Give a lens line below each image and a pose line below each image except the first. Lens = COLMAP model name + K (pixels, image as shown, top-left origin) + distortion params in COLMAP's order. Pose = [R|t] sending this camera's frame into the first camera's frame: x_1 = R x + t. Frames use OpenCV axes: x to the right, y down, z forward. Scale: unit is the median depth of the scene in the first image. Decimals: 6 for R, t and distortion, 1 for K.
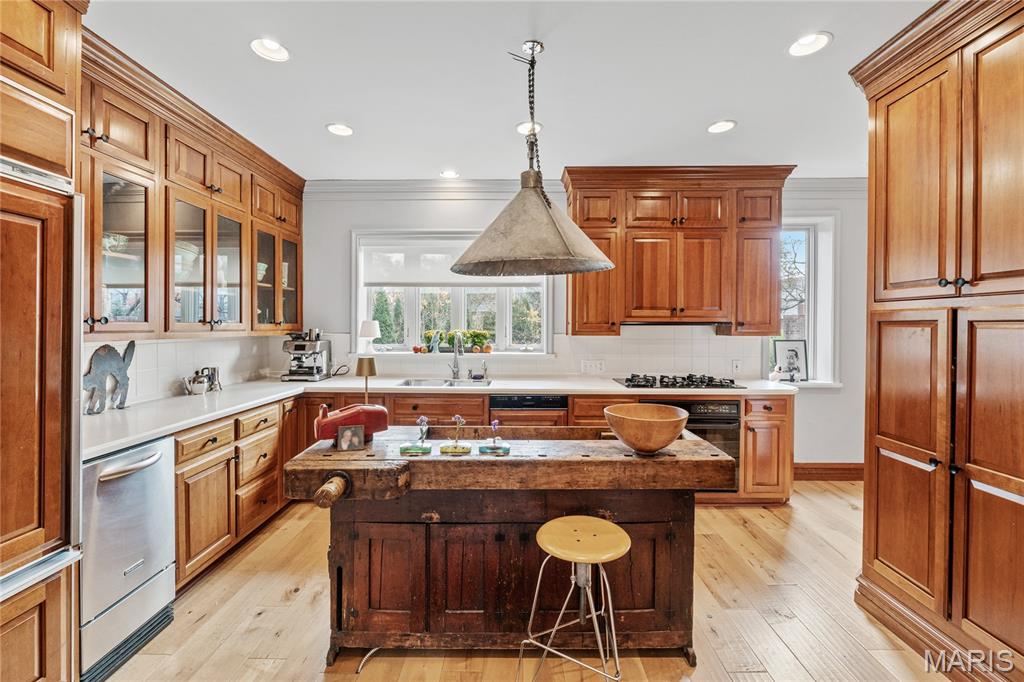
lens RADIAL K [[440.1, 0, 519.3], [0, 440.1, 330.0], [0, 0, 1]] dist [-0.010192, 0.000293]
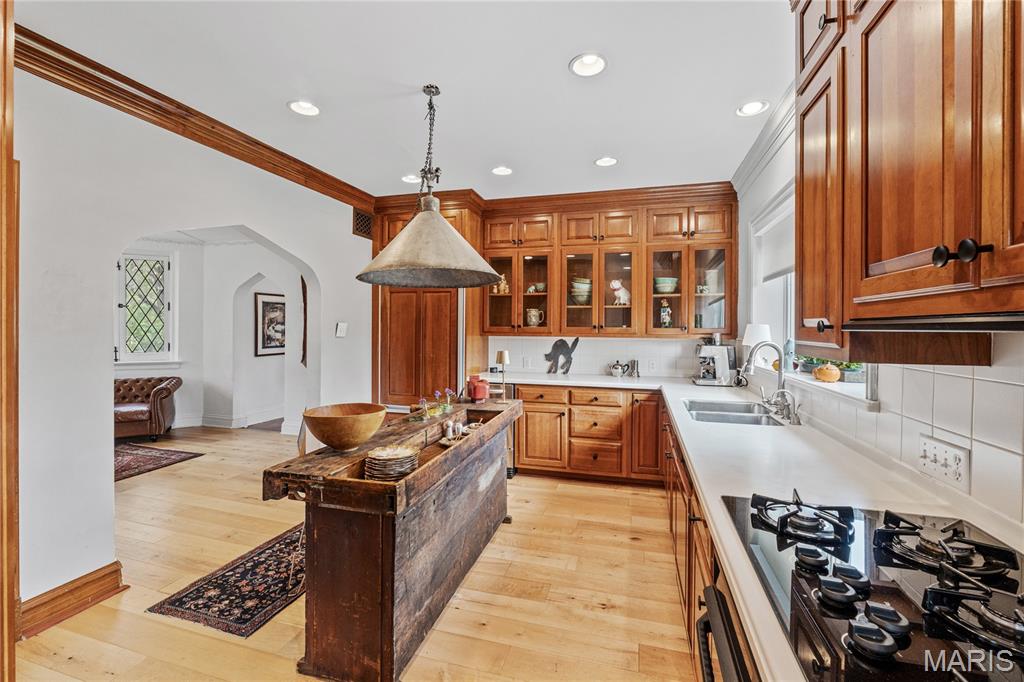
lens RADIAL K [[440.1, 0, 516.2], [0, 440.1, 326.6], [0, 0, 1]] dist [-0.010192, 0.000293]
pose [[-0.288833, -0.006685, -0.957356, 0.780098], [-0.016263, 0.999866, -0.002075, -0.011230], [0.957241, 0.014970, -0.288903, 1.124884]]
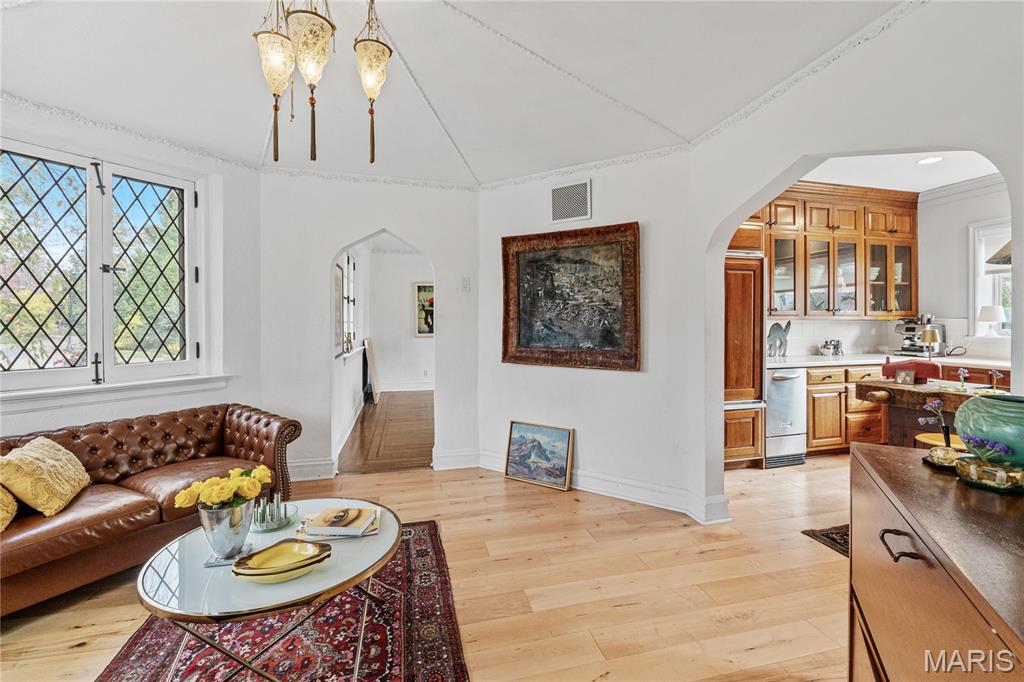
lens RADIAL K [[440.1, 0, 503.3], [0, 440.1, 322.5], [0, 0, 1]] dist [-0.010192, 0.000293]
pose [[0.241178, -0.005679, -0.970464, 0.544553], [-0.003752, 0.999970, -0.006784, 0.041526], [0.970474, 0.005277, 0.241150, -0.544763]]
